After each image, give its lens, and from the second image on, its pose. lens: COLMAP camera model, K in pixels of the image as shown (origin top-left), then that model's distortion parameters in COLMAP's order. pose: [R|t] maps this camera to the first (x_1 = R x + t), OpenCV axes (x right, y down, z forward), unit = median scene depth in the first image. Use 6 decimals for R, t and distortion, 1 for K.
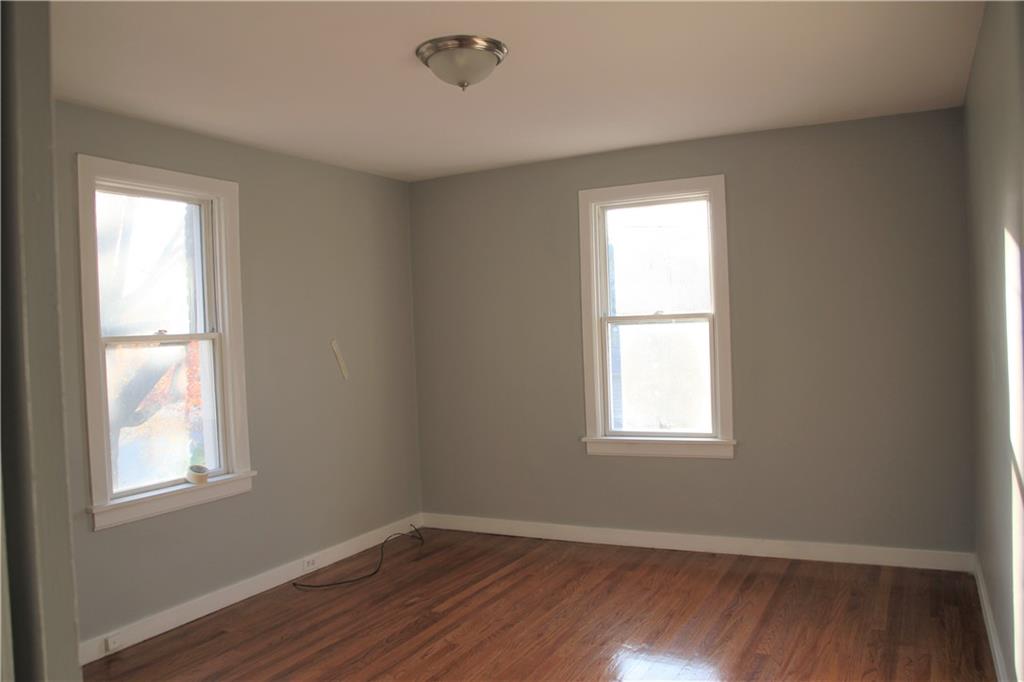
lens RADIAL K [[814.5, 0, 529.1], [0, 814.5, 338.9], [0, 0, 1]] dist [-0.151562, 0.109089]
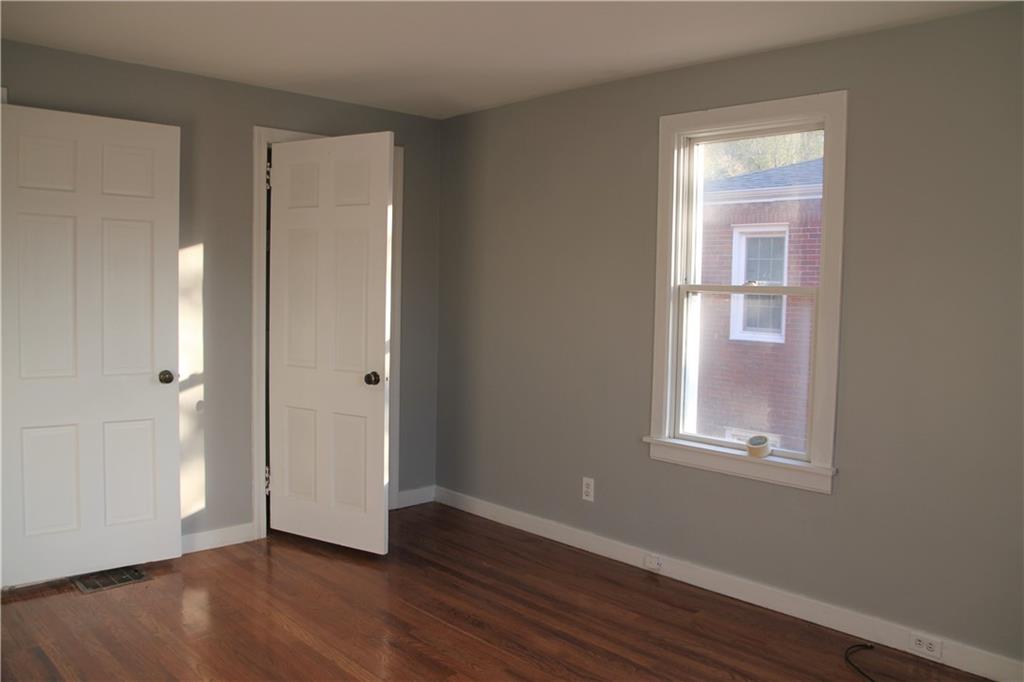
lens RADIAL K [[814.5, 0, 529.1], [0, 814.5, 338.9], [0, 0, 1]] dist [-0.151562, 0.109089]
pose [[-0.340786, 0.089688, -0.935853, 0.509753], [-0.026079, 0.994154, 0.104772, -0.034984], [0.939779, 0.060111, -0.336454, 1.093230]]
